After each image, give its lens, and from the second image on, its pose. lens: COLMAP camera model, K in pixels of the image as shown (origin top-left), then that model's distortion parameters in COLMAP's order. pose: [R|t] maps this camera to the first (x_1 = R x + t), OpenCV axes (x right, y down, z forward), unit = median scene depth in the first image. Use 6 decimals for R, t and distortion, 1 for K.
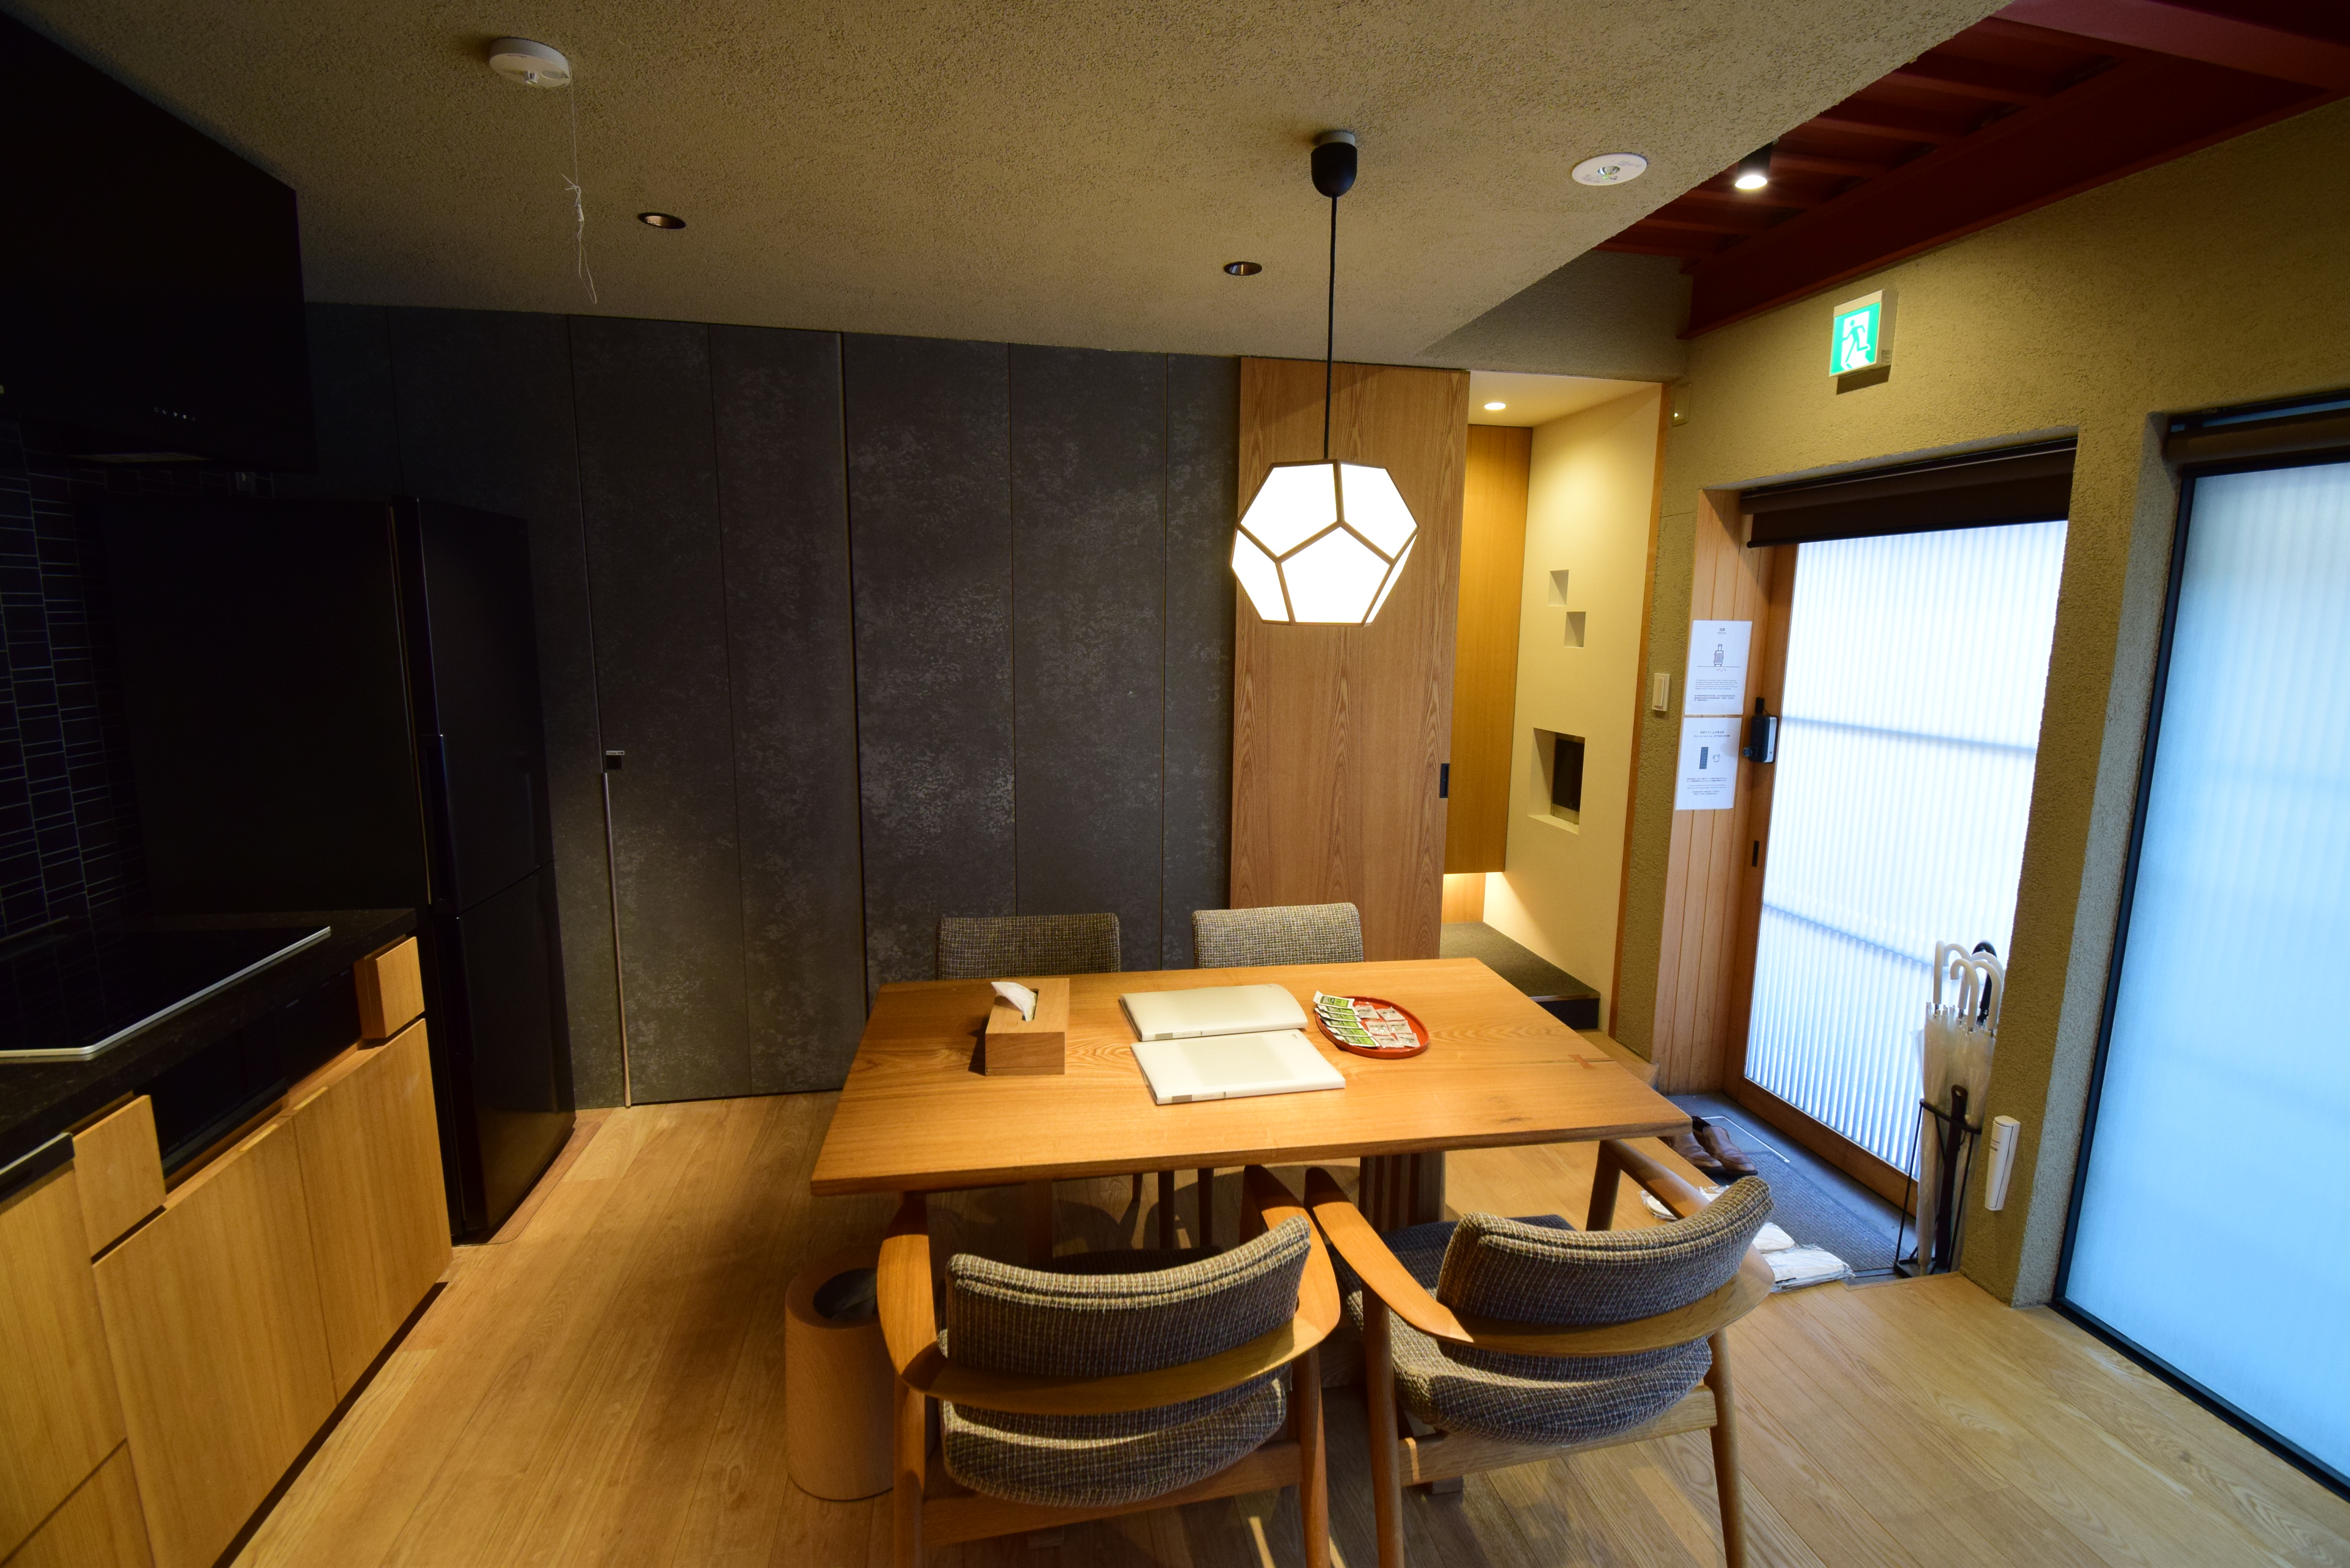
lens RADIAL K [[1040.9, 0, 1194.2], [0, 1040.9, 785.1], [0, 0, 1]] dist [0.018024, -0.024420]
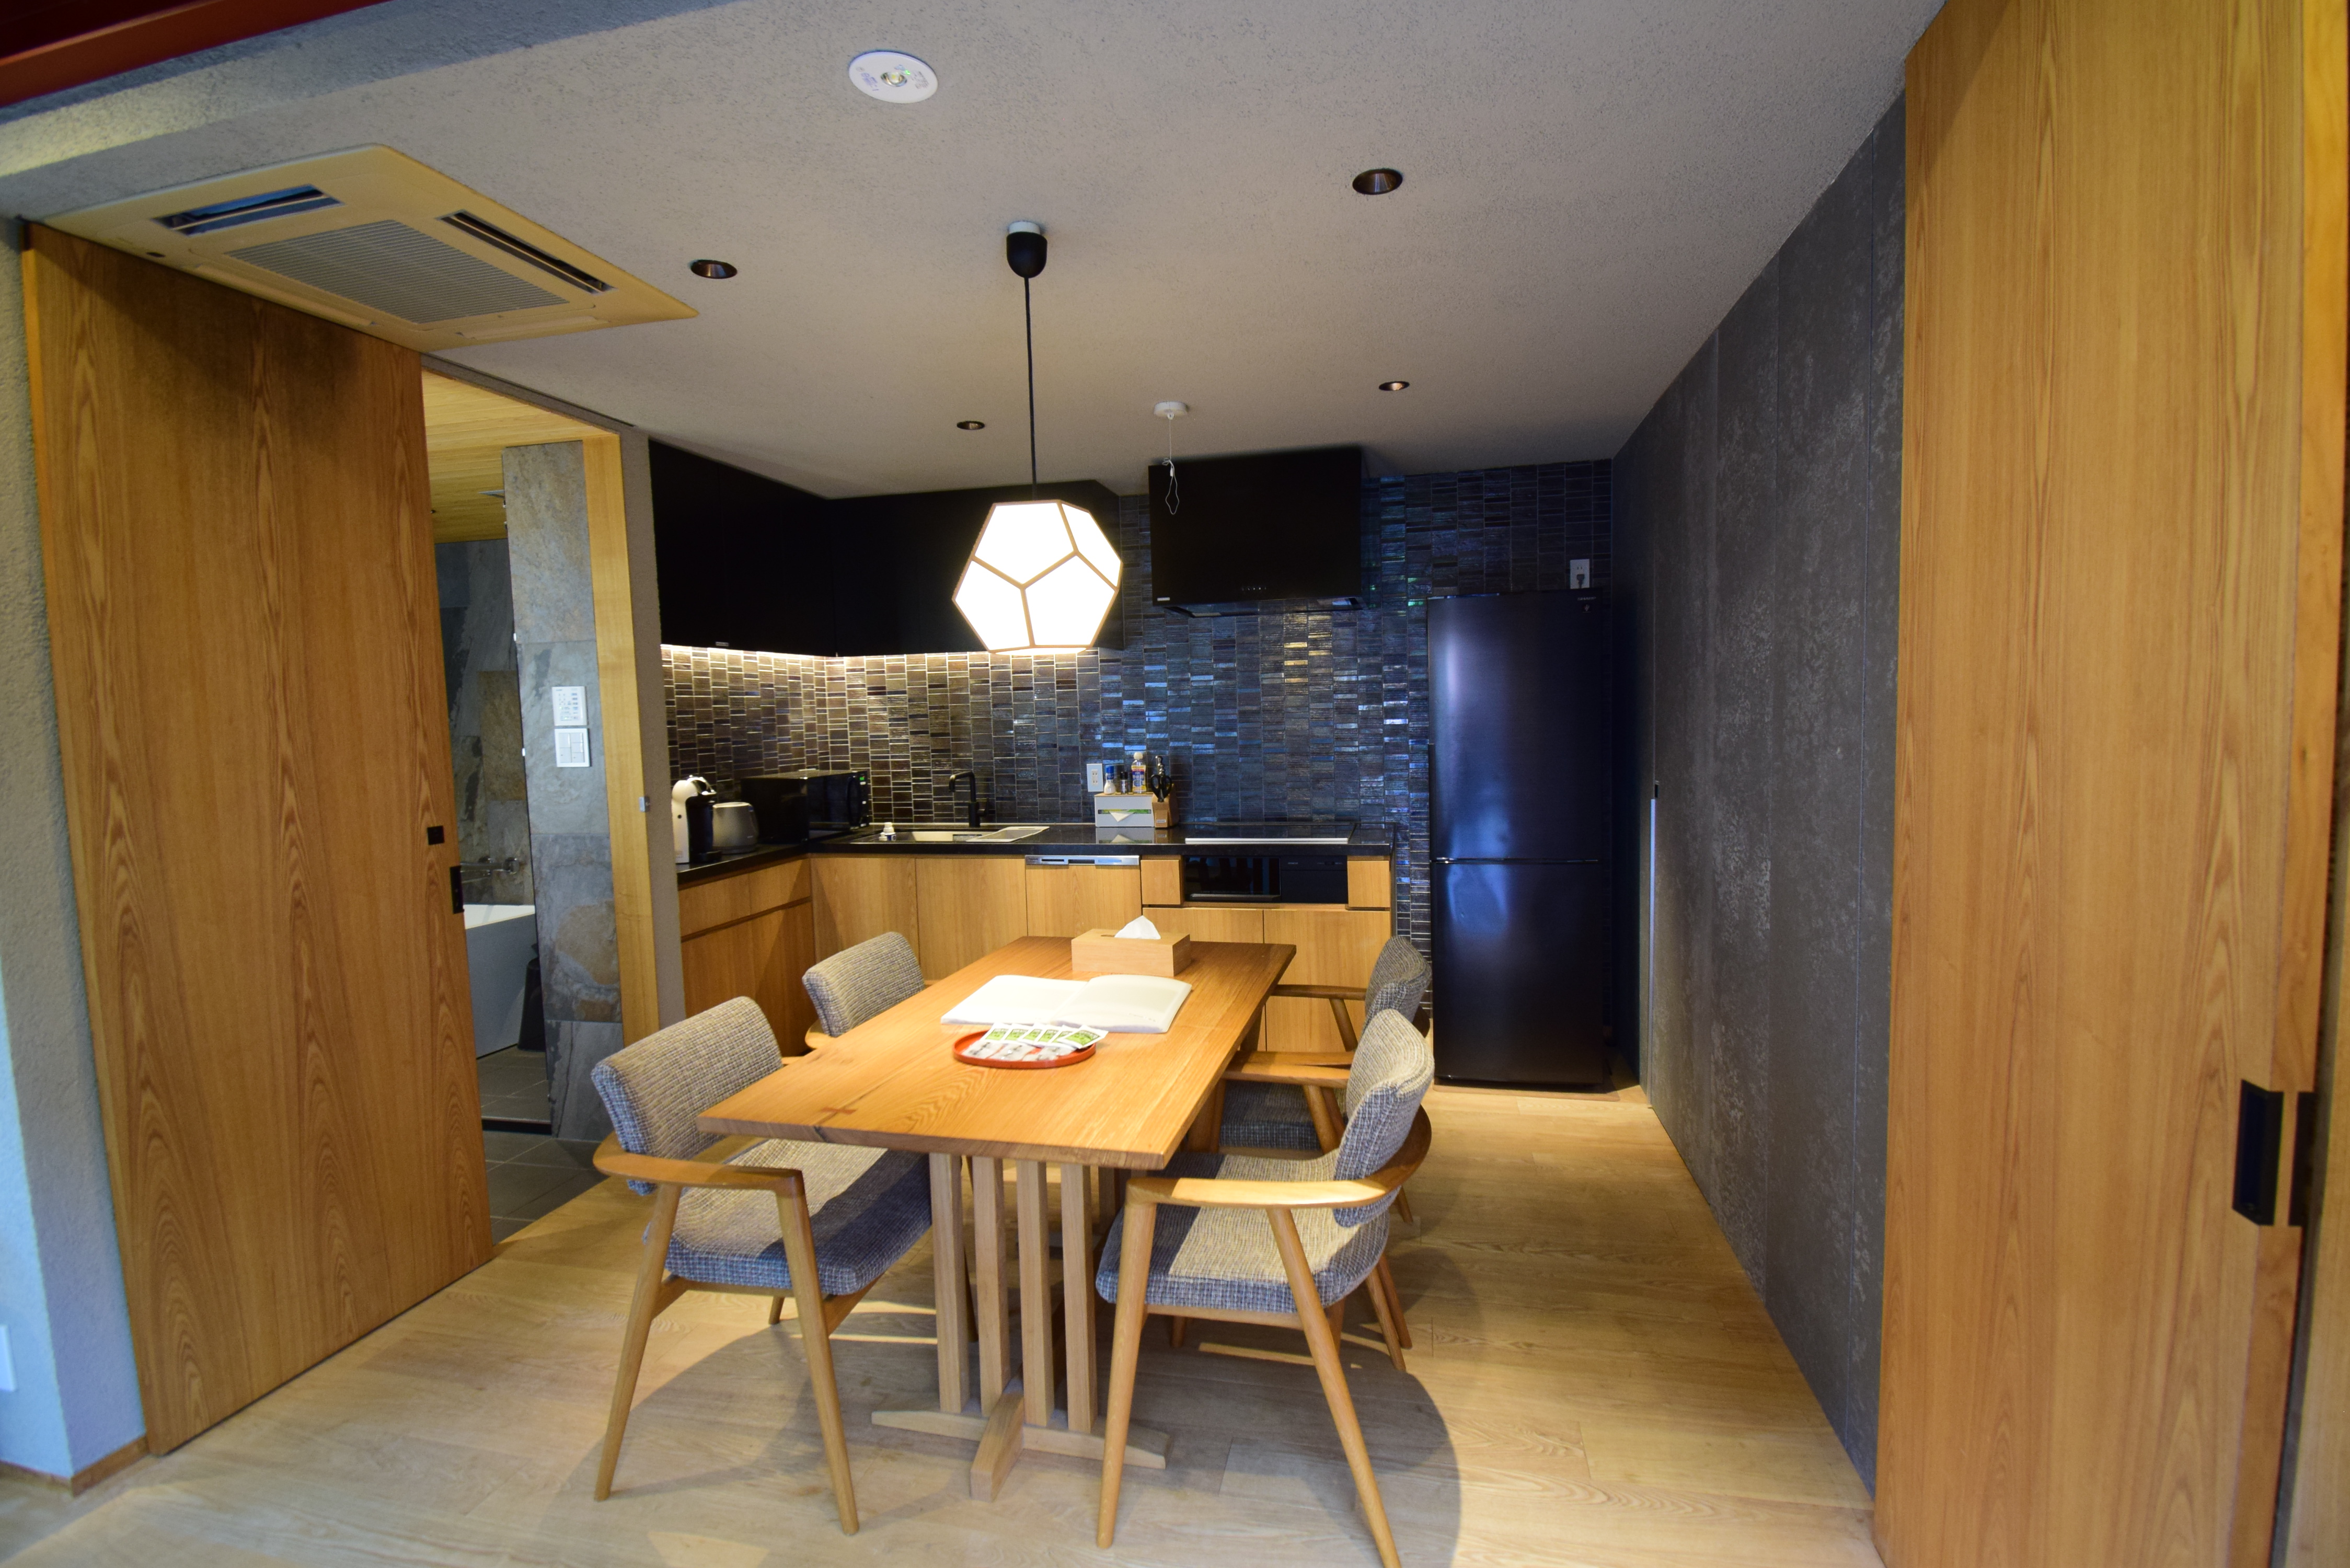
lens RADIAL K [[1040.9, 0, 1194.2], [0, 1040.9, 785.1], [0, 0, 1]] dist [0.018024, -0.024420]
pose [[-0.406817, 0.064786, -0.911209, 1.023054], [-0.123343, 0.984452, 0.125061, -0.167048], [0.905144, 0.163268, -0.392501, 1.533369]]
